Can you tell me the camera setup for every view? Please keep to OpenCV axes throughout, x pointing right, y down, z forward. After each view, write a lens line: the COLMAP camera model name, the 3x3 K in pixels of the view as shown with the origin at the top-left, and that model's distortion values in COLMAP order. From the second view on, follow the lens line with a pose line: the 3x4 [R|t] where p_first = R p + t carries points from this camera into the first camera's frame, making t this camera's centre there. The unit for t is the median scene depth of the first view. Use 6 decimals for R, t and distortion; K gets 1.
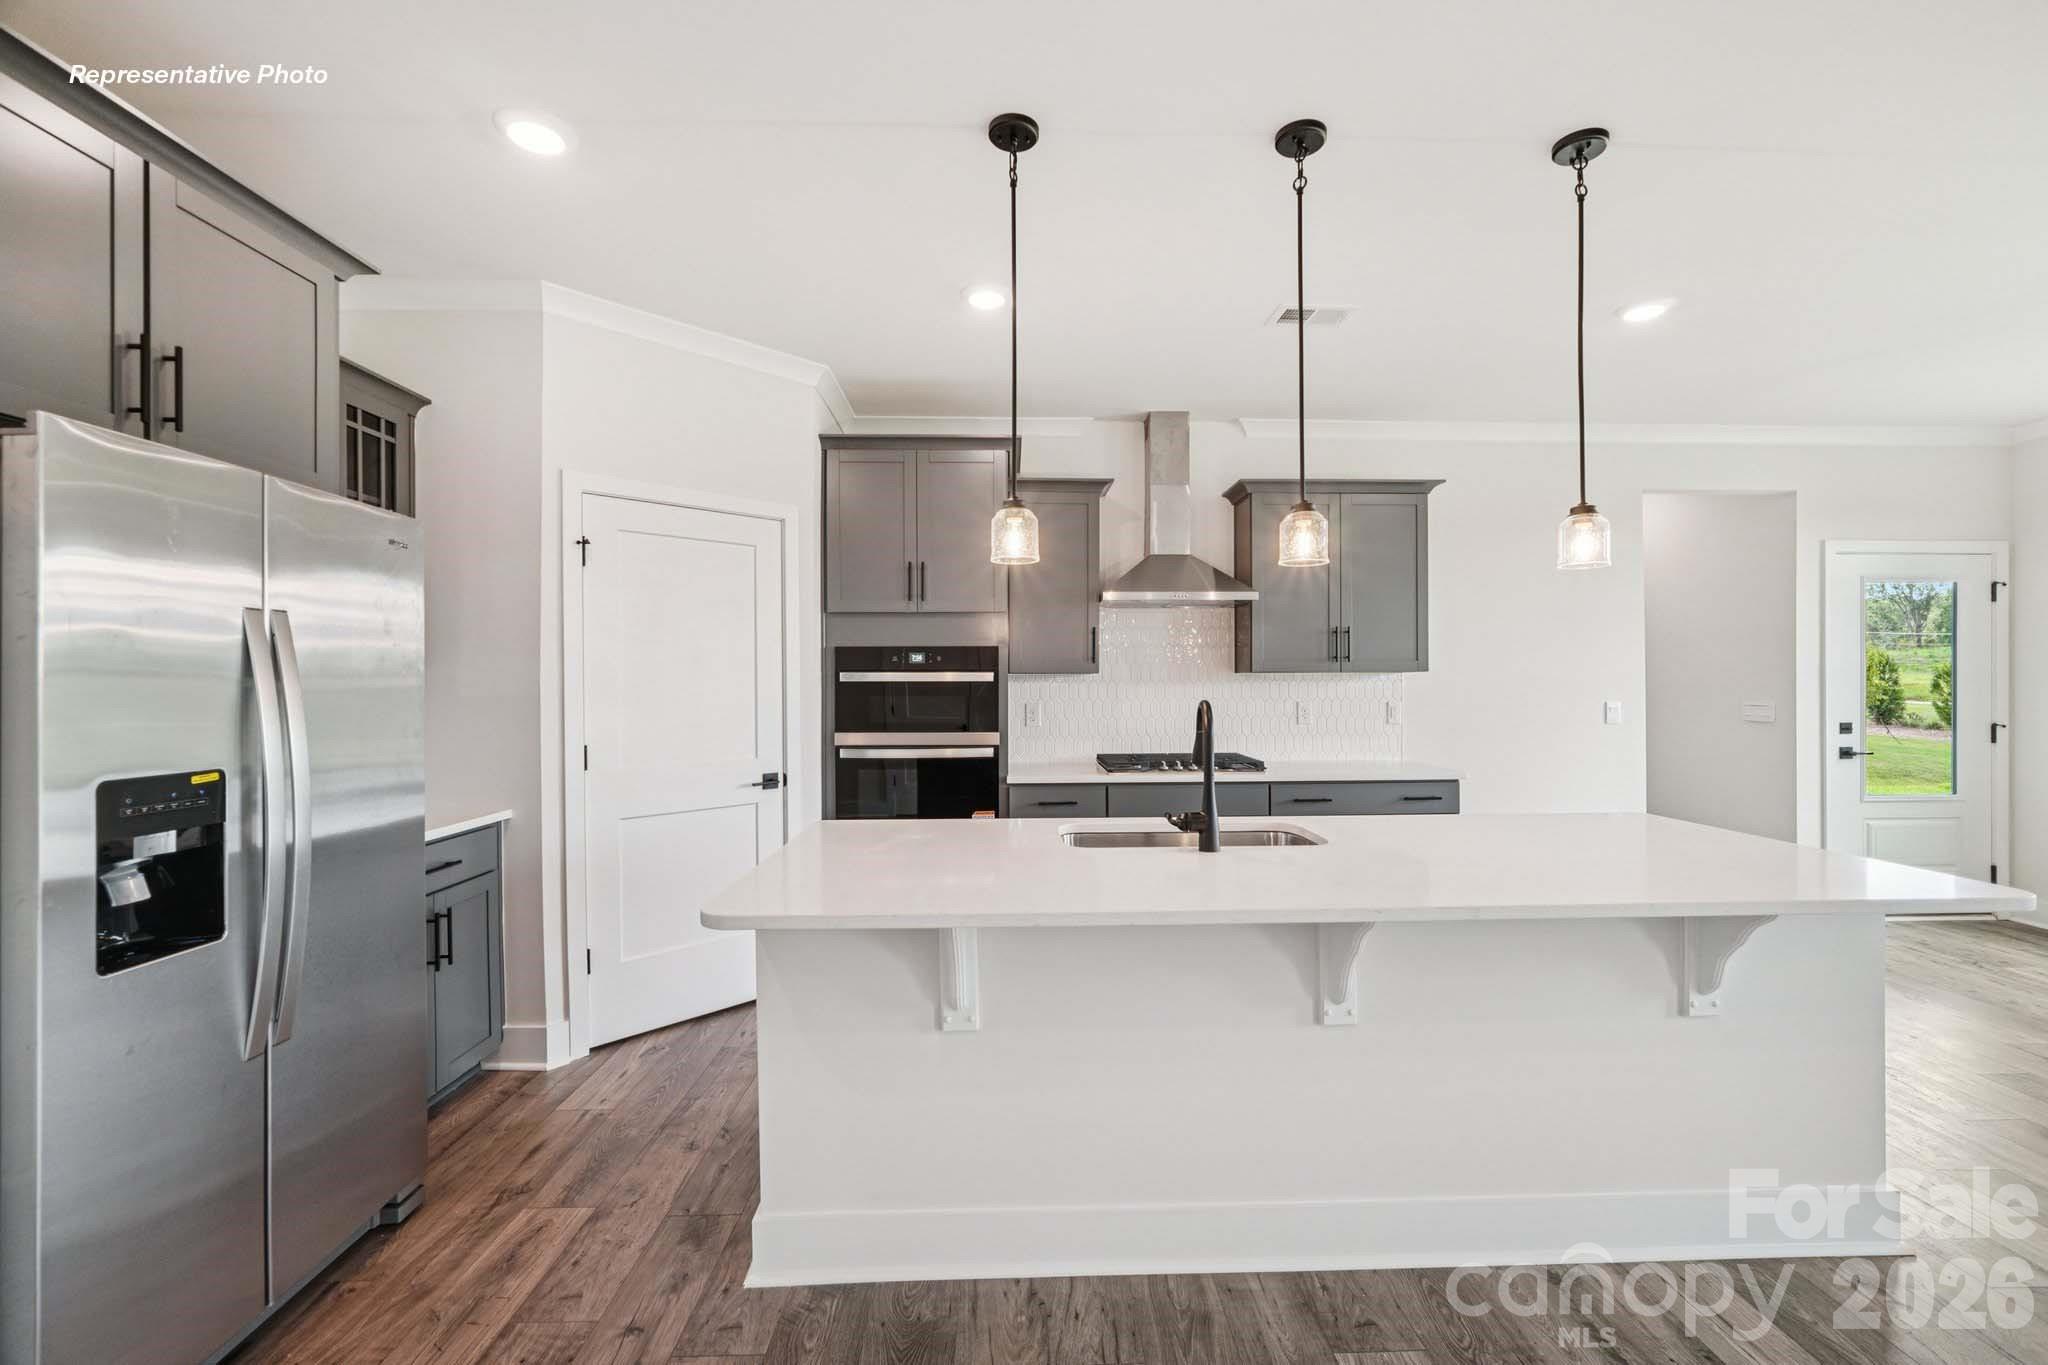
lens RADIAL K [[881.2, 0, 1019.9], [0, 881.2, 680.5], [0, 0, 1]] dist [0.000234, 0.002740]
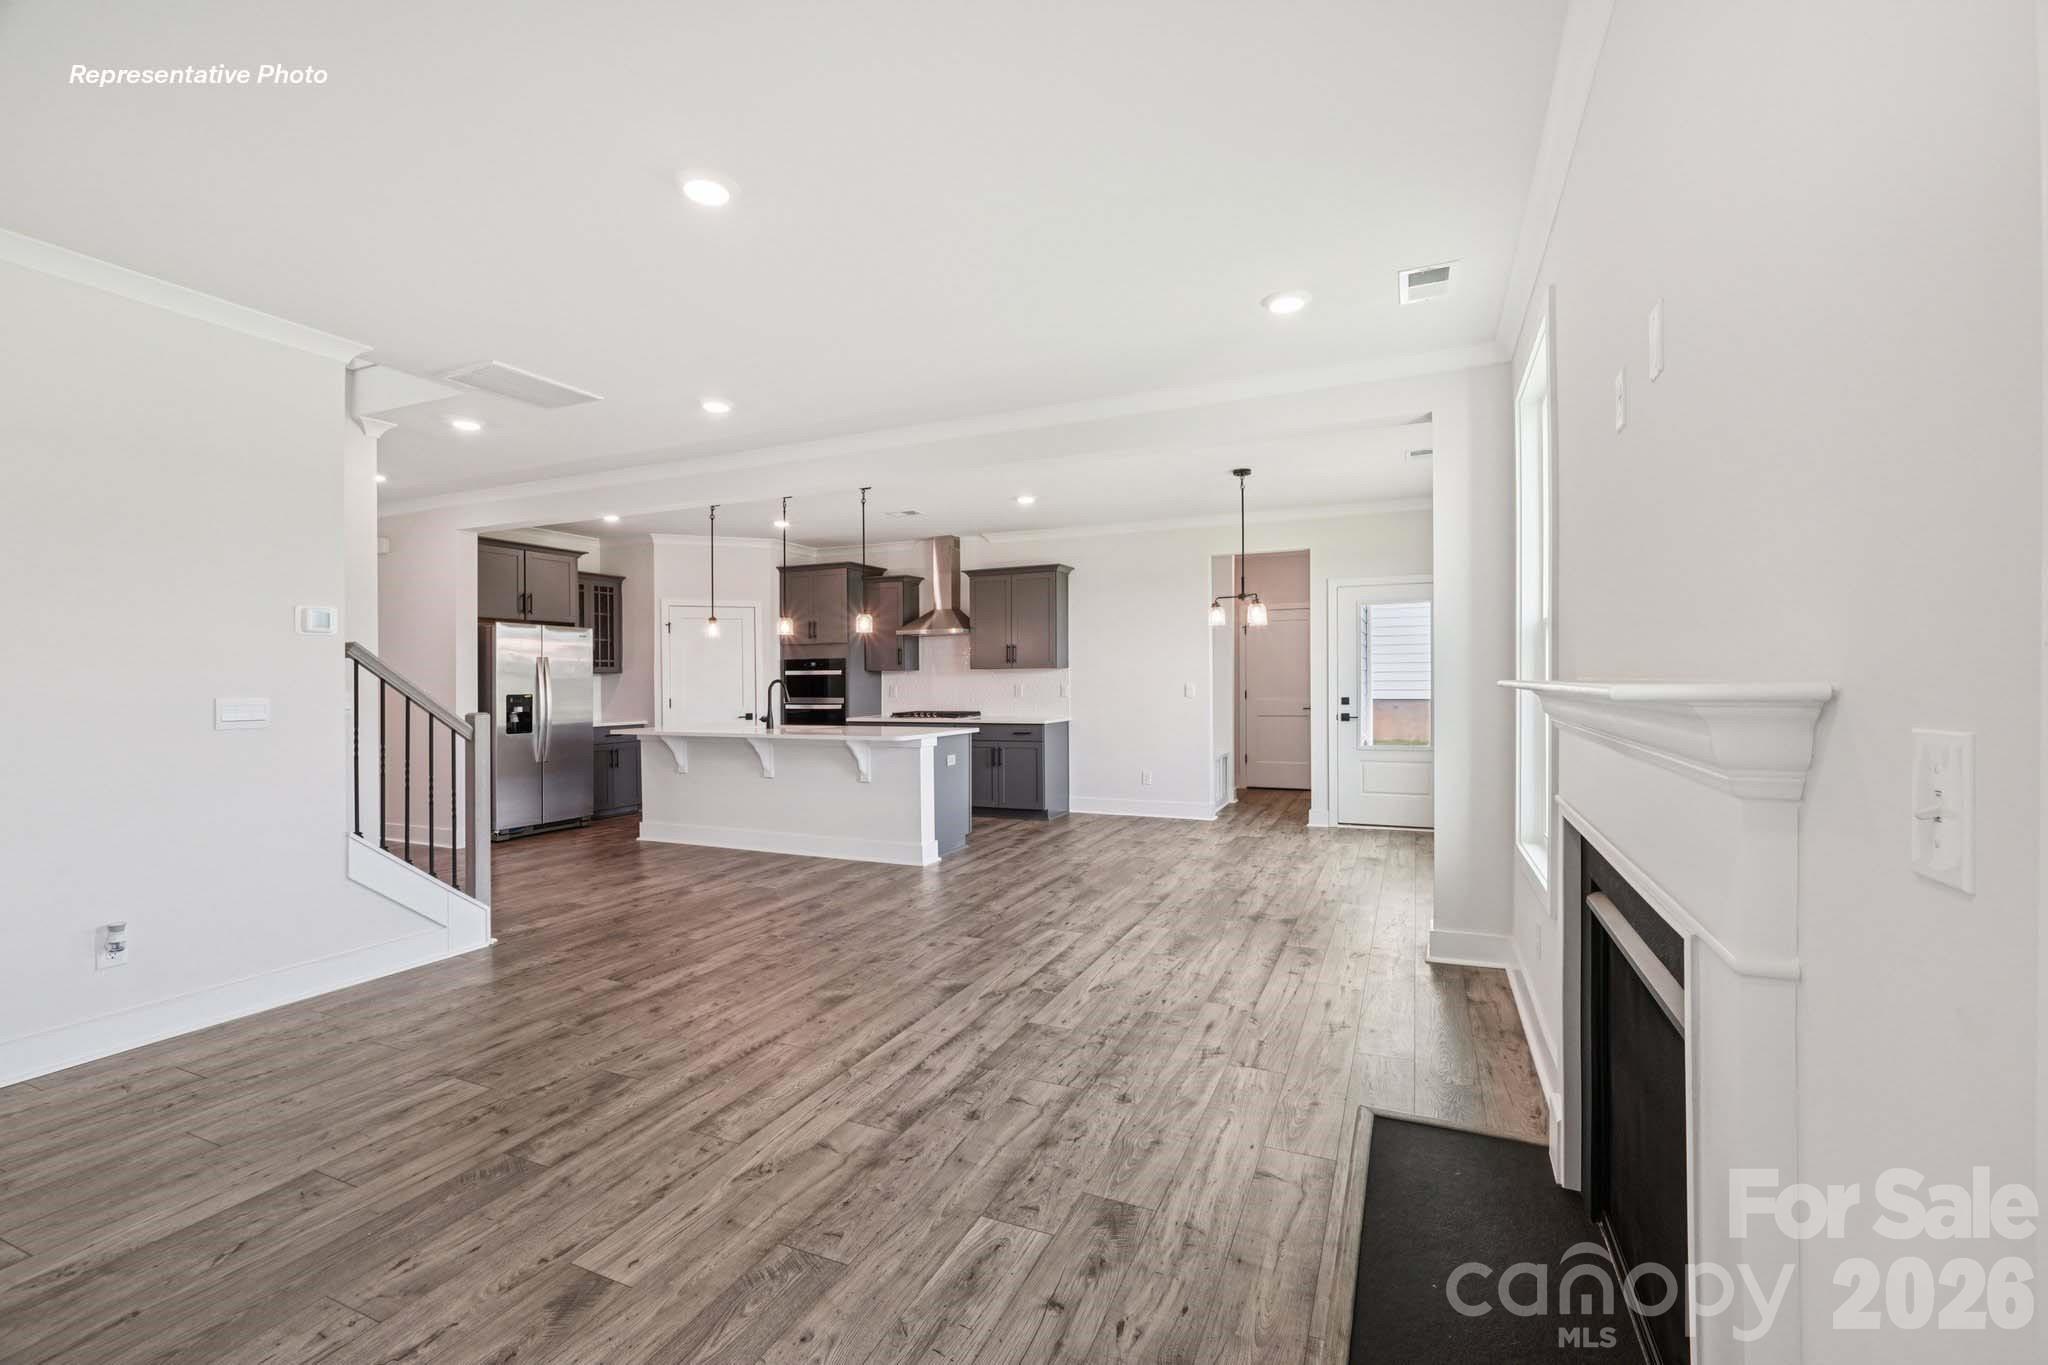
lens RADIAL K [[881.2, 0, 1005.4], [0, 881.2, 679.1], [0, 0, 1]] dist [0.000234, 0.002740]
pose [[0.896534, -0.005395, -0.442941, 1.322167], [0.004917, 0.999985, -0.002228, 0.019538], [0.442947, -0.000181, 0.896548, -0.790875]]
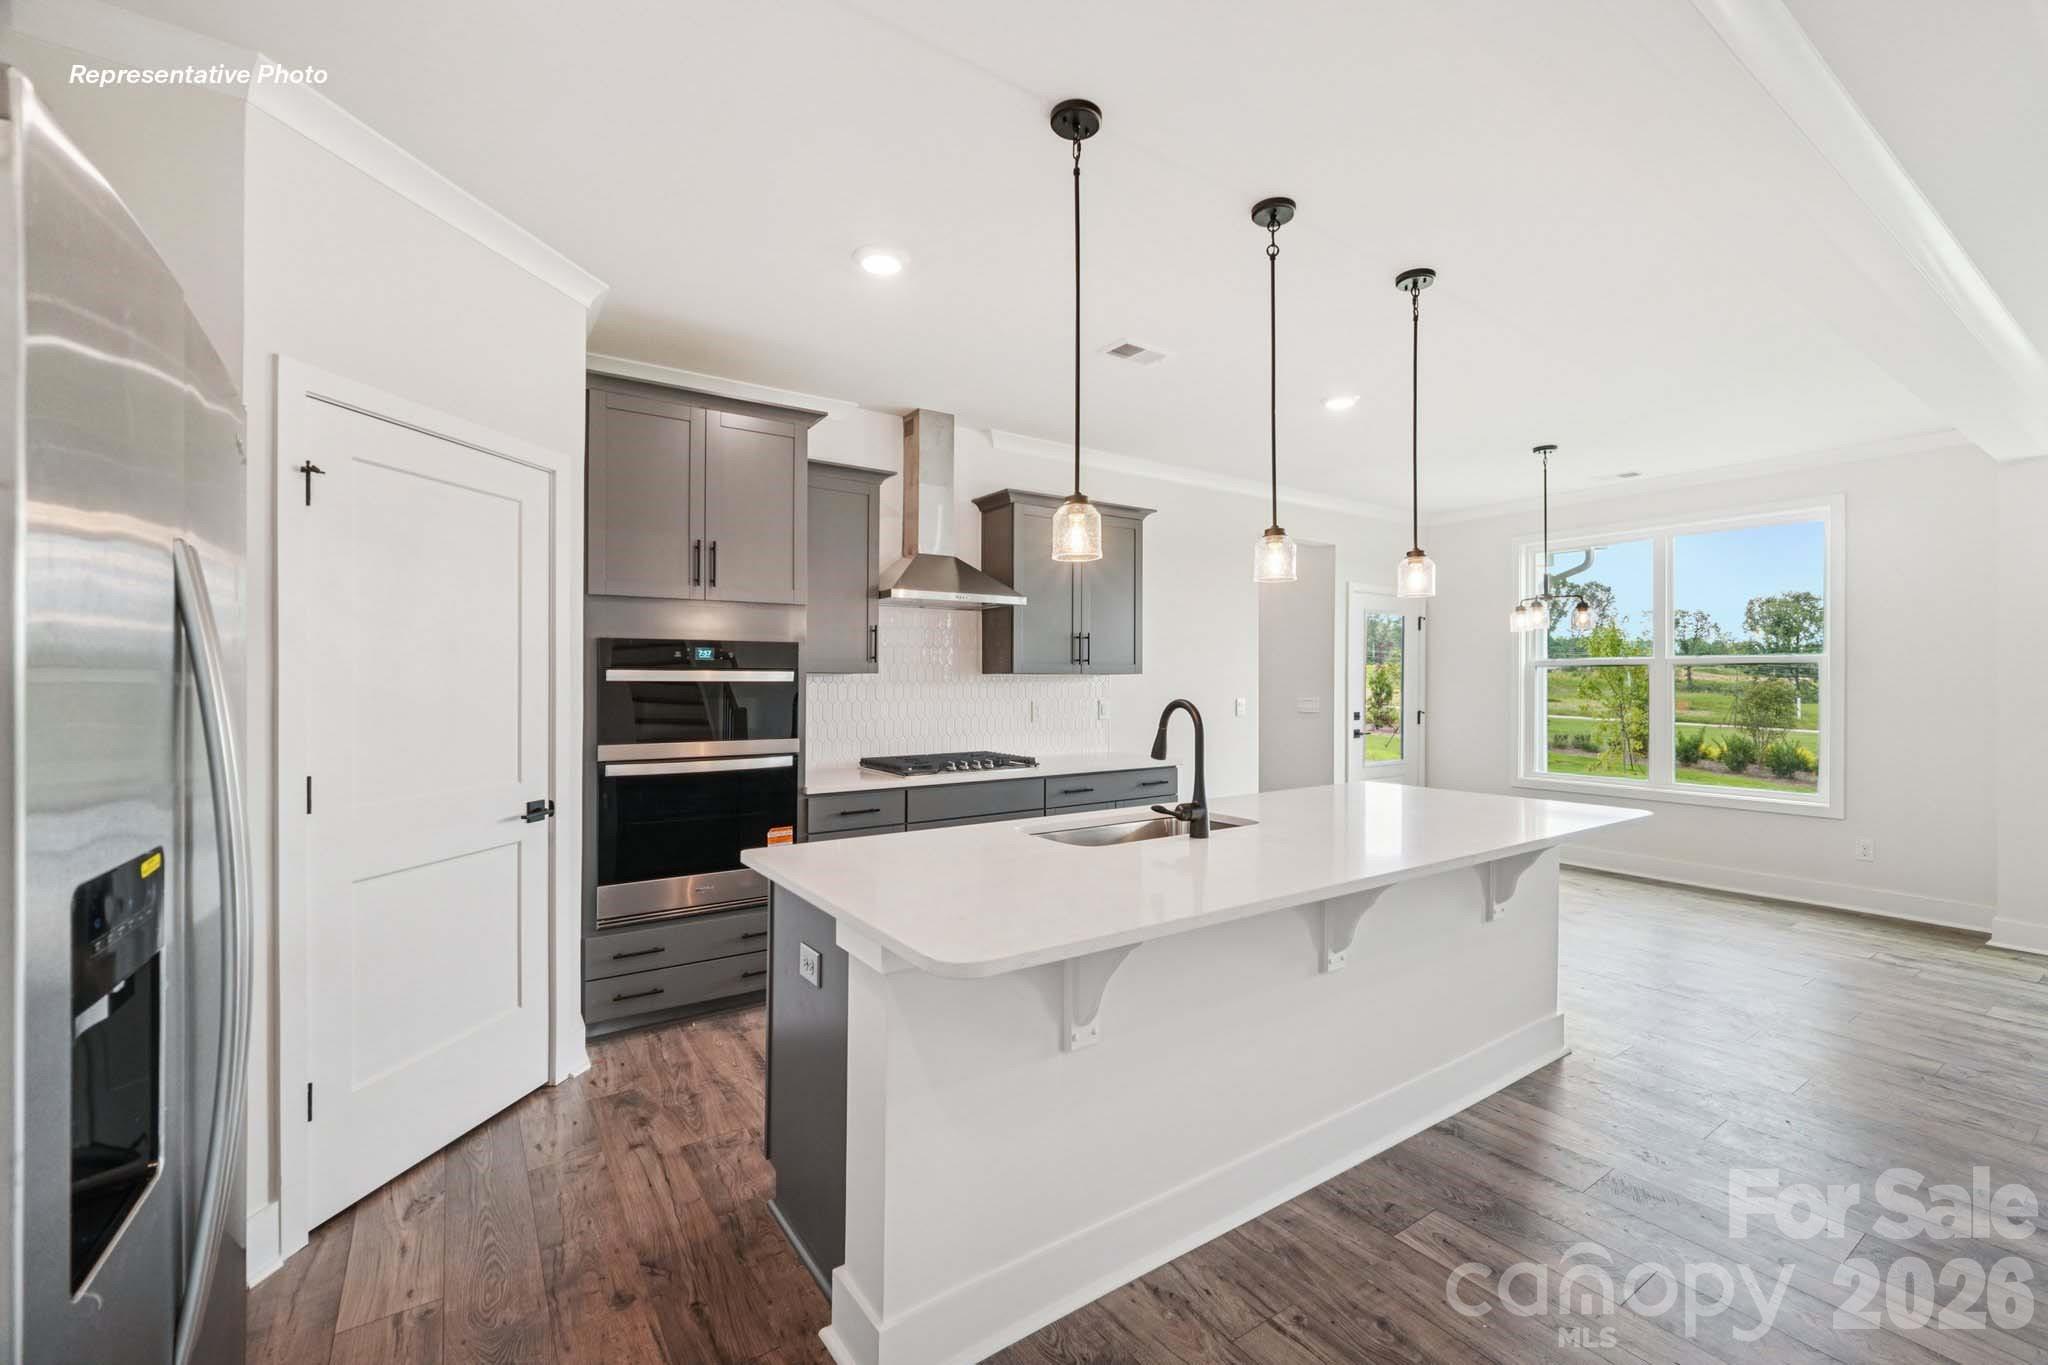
lens RADIAL K [[881.2, 0, 1042.4], [0, 881.2, 680.8], [0, 0, 1]] dist [0.000234, 0.002740]
pose [[0.834400, 0.002393, 0.551155, -0.317467], [-0.002186, 0.999997, -0.001033, 0.000678], [-0.551156, -0.000343, 0.834402, 0.113086]]
